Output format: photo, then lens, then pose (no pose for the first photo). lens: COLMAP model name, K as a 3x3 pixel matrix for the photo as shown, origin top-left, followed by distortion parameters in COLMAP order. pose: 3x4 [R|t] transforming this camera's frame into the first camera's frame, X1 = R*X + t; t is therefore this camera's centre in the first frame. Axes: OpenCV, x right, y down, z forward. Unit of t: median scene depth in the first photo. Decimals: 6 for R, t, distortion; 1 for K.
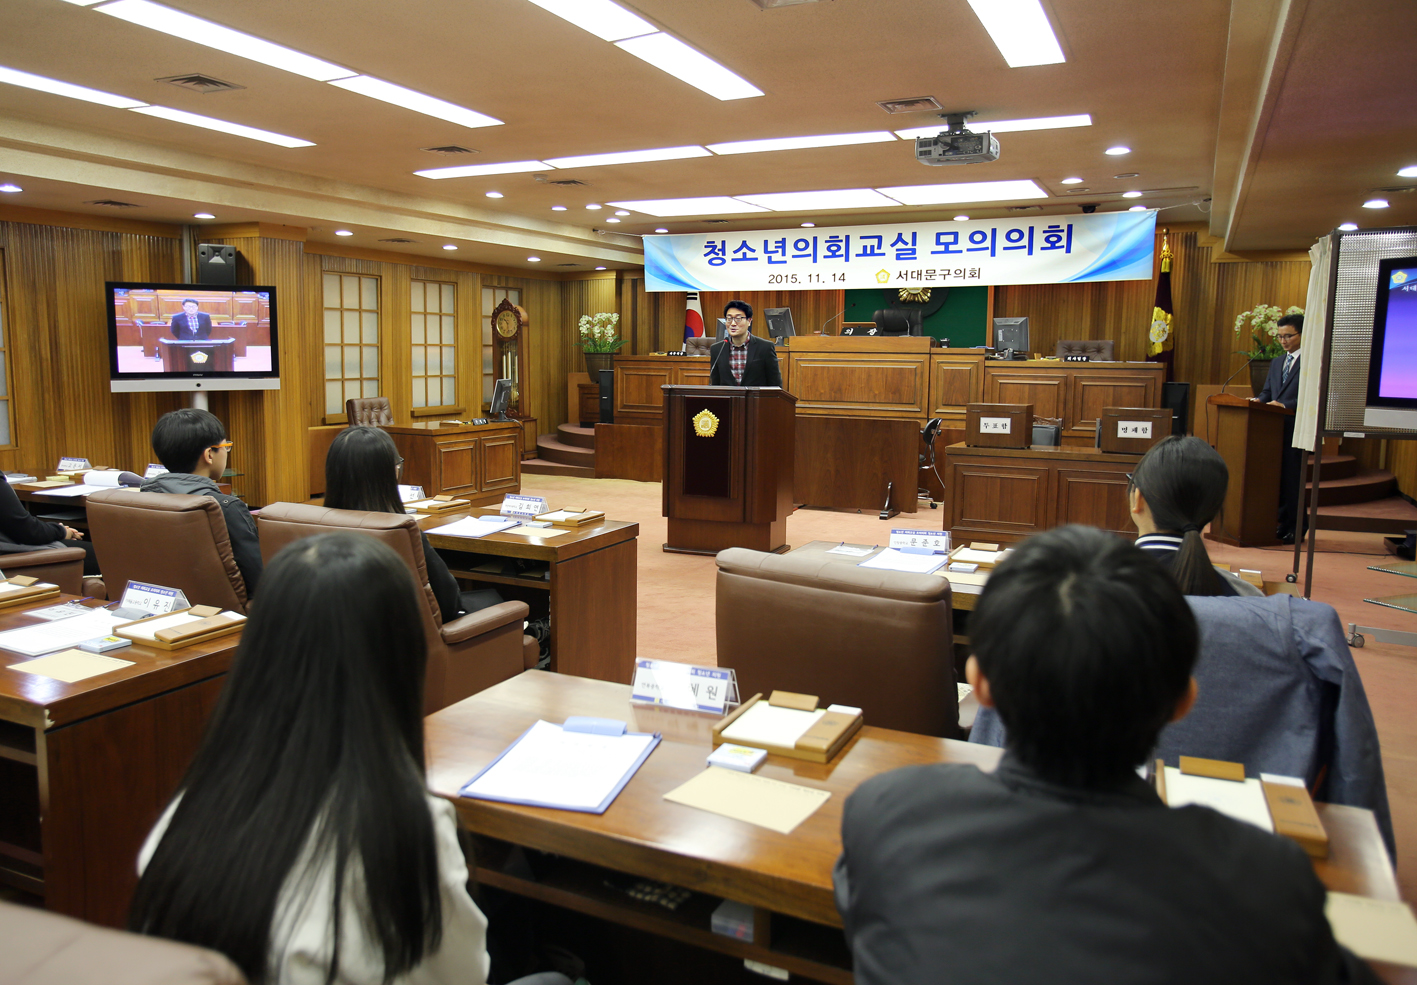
lens RADIAL K [[1077.3, 0, 659.1], [0, 1077.3, 483.6], [0, 0, 1]] dist [-0.046262, 0.083920]
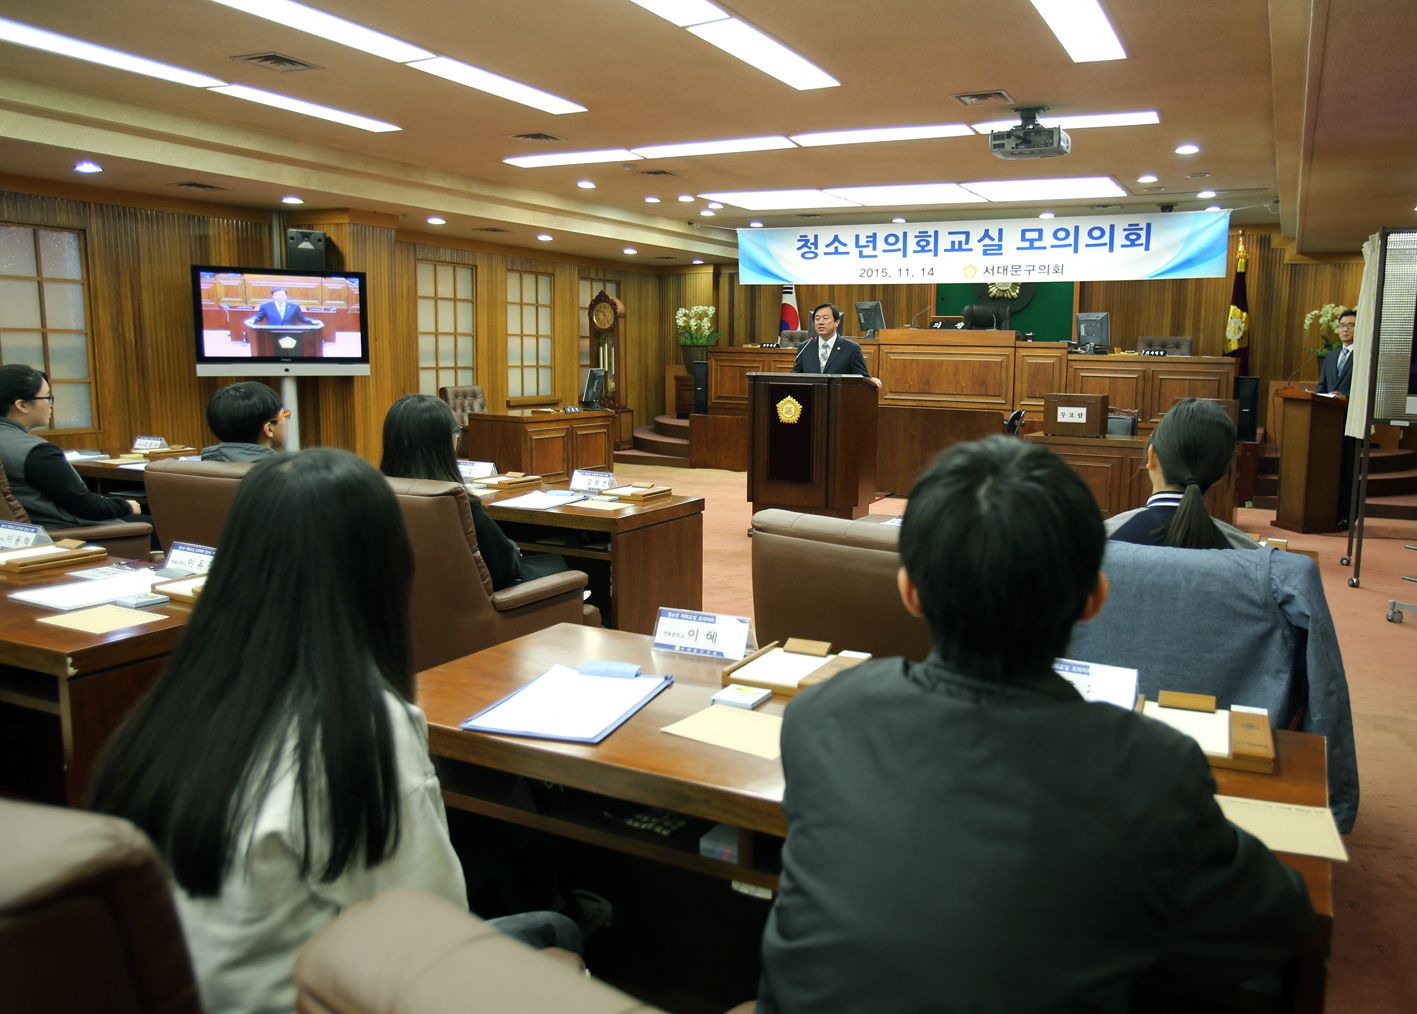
lens RADIAL K [[1061.2, 0, 813.4], [0, 1061.2, 492.0], [0, 0, 1]] dist [-0.060402, 0.078518]
pose [[0.999074, 0.004214, 0.042823, 0.016854], [-0.004632, 0.999943, 0.009669, 0.008423], [-0.042780, -0.009859, 0.999036, -0.003033]]
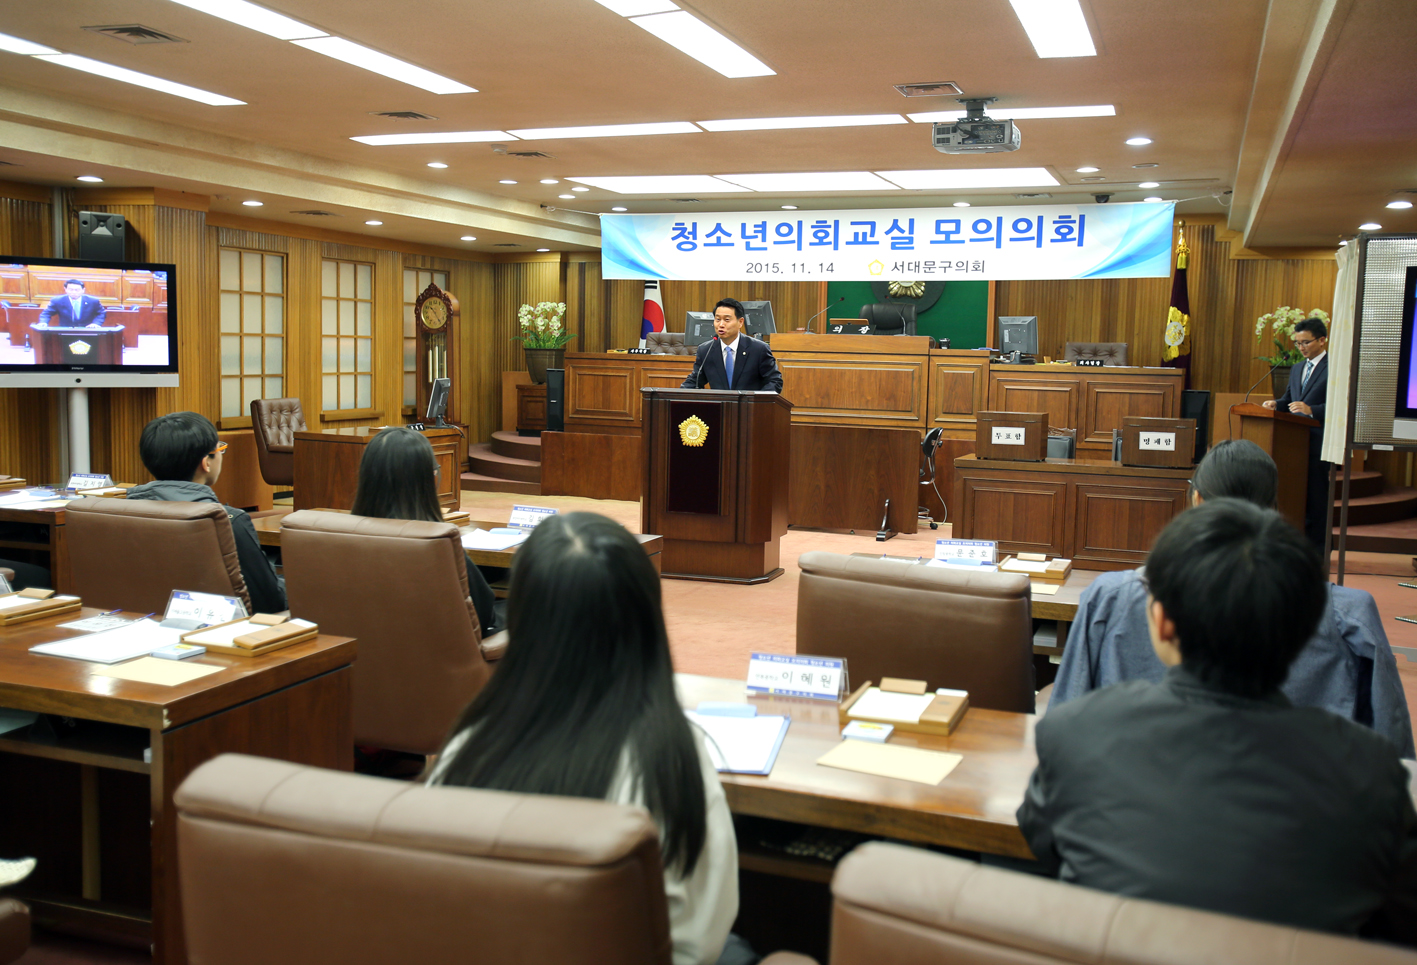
lens RADIAL K [[1307.1, 0, 721.9], [0, 1307.1, 476.5], [0, 0, 1]] dist [-0.016949, 0.109591]
pose [[0.993670, 0.003448, 0.112284, -0.039053], [-0.000854, 0.999732, -0.023142, 0.004538], [-0.112333, 0.022899, 0.993407, -0.053603]]
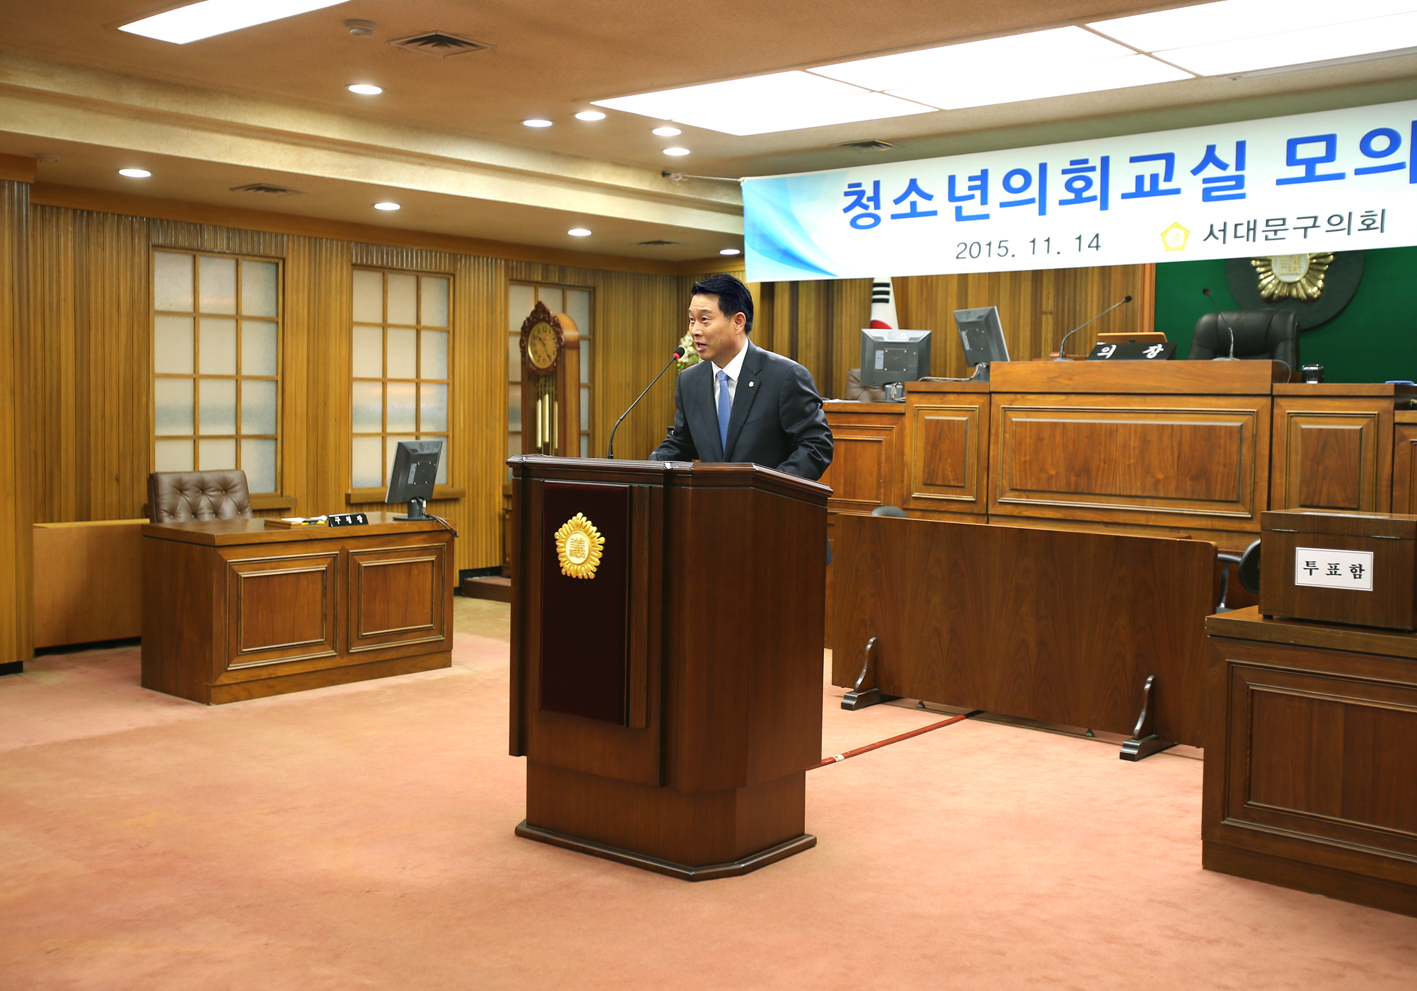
lens RADIAL K [[1492.8, 0, 715.5], [0, 1492.8, 478.0], [0, 0, 1]] dist [-0.012642, 0.106881]
pose [[0.973287, 0.017355, -0.228937, 0.163815], [-0.034367, 0.996917, -0.070531, -0.030869], [0.227007, 0.076515, 0.970883, 0.312807]]
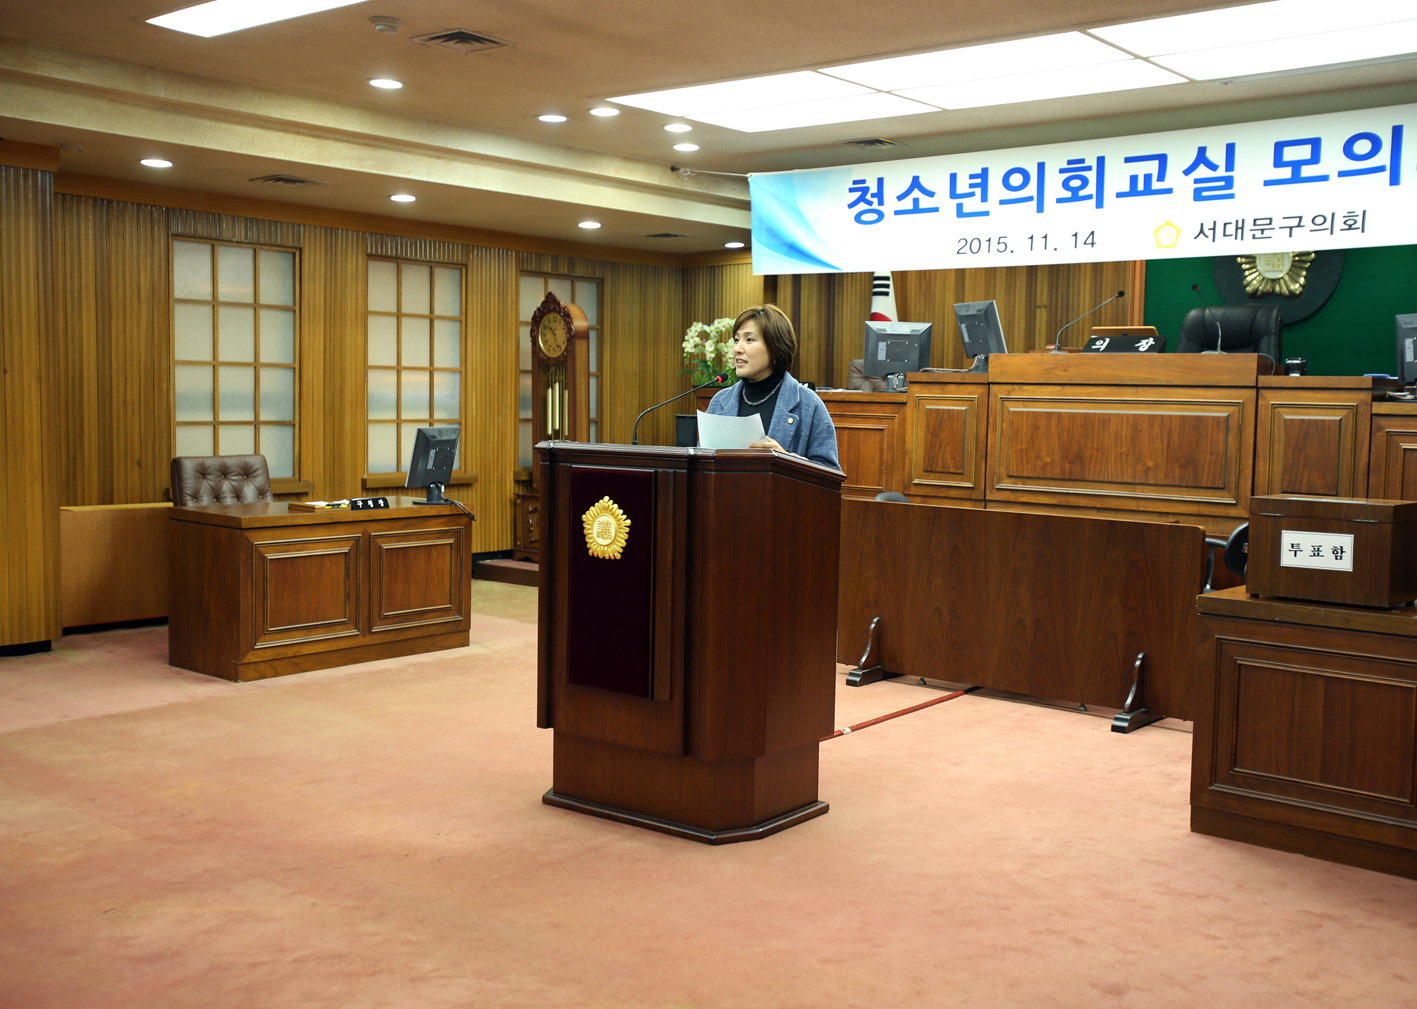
lens RADIAL K [[1459.1, 0, 753.0], [0, 1459.1, 506.2], [0, 0, 1]] dist [-0.013982, 0.112555]
pose [[0.979644, 0.026136, -0.199032, 0.158632], [-0.035561, 0.998402, -0.043925, -0.029129], [0.197566, 0.050108, 0.979008, 0.300372]]
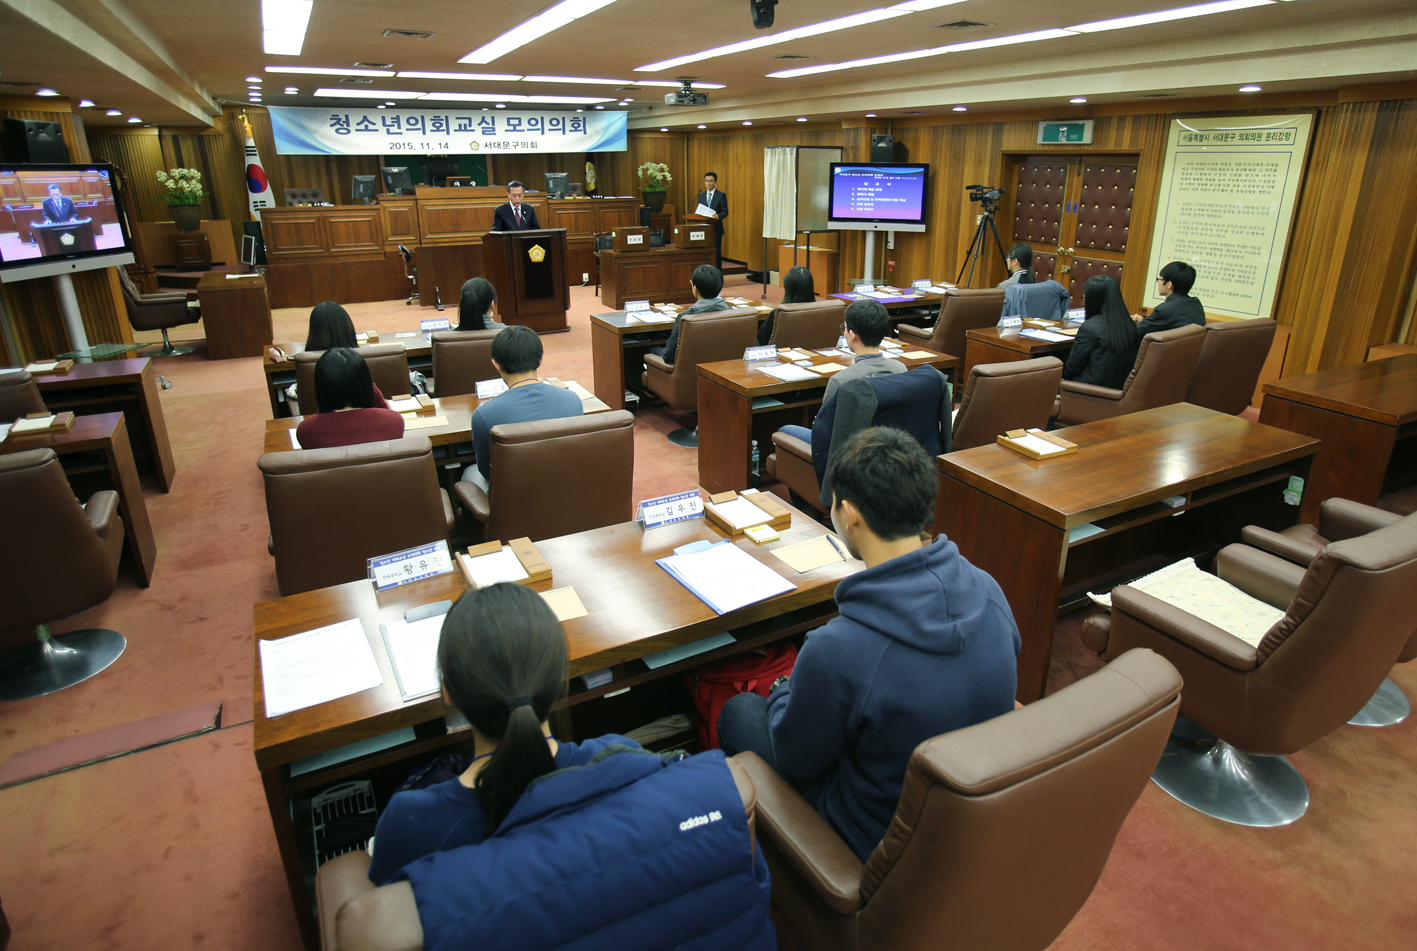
lens RADIAL K [[806.7, 0, 730.9], [0, 806.7, 442.8], [0, 0, 1]] dist [-0.068067, 0.044764]
pose [[0.568725, -0.278567, 0.773920, -0.577433], [0.105665, 0.957852, 0.267123, -0.053275], [-0.815713, -0.070143, 0.574189, 0.029952]]
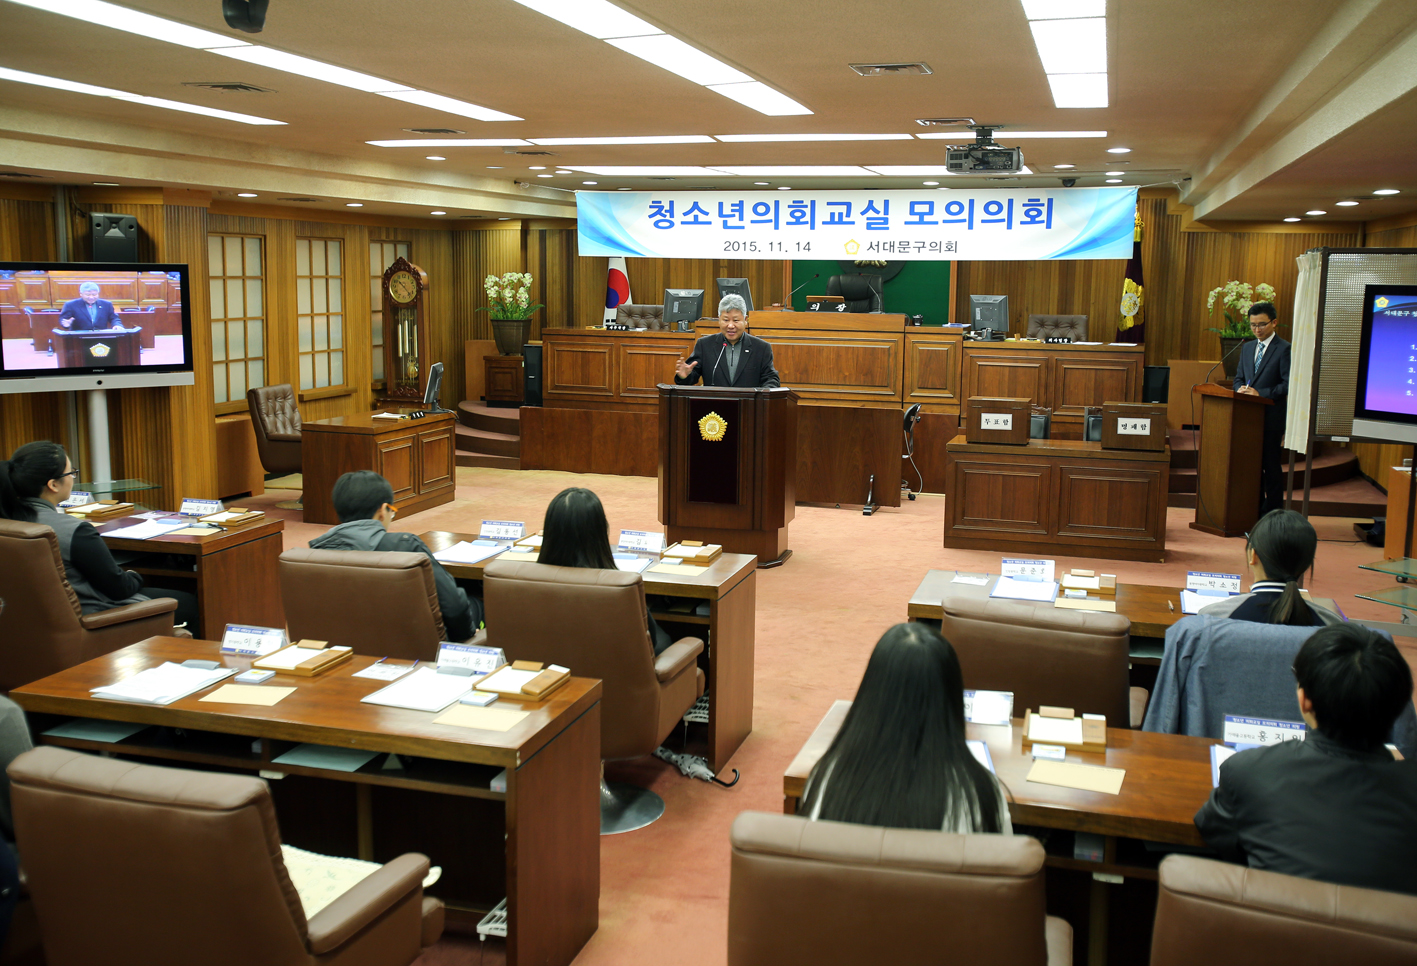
lens RADIAL K [[1374.9, 0, 727.0], [0, 1374.9, 483.0], [0, 0, 1]] dist [-0.012399, 0.123022]
pose [[0.981313, -0.023432, 0.190986, -0.126032], [0.017259, 0.999275, 0.033921, -0.033784], [-0.191642, -0.029991, 0.981006, -0.136729]]
